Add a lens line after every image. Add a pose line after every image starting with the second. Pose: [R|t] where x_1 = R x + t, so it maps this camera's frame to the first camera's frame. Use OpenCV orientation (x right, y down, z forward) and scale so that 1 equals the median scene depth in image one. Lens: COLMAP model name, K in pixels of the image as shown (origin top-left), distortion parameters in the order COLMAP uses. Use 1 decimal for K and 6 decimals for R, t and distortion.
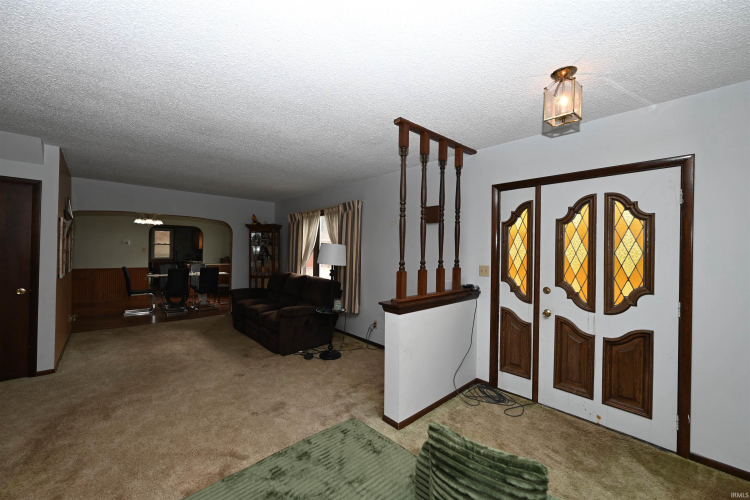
lens RADIAL K [[296.0, 0, 375.0], [0, 296.0, 250.3], [0, 0, 1]] dist [-0.000041, 0.000333]
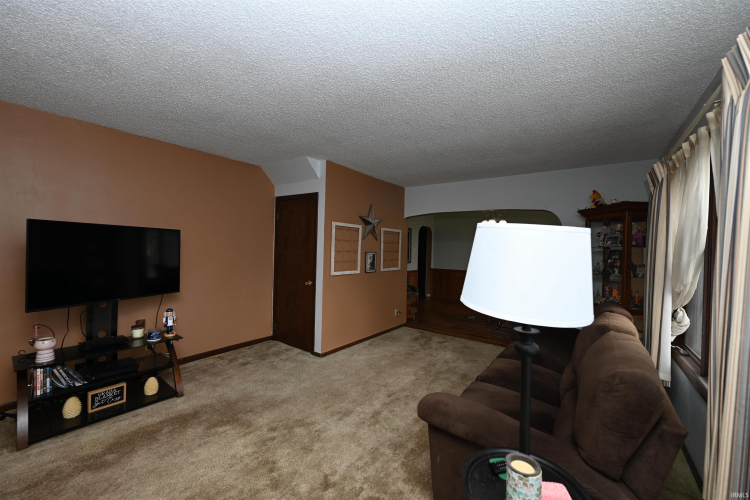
lens RADIAL K [[296.0, 0, 379.8], [0, 296.0, 251.9], [0, 0, 1]] dist [-0.000041, 0.000333]
pose [[0.200452, 0.001942, -0.979702, 0.089824], [-0.019923, 0.999799, -0.002094, 0.002956], [0.979501, 0.019938, 0.200451, 1.017868]]
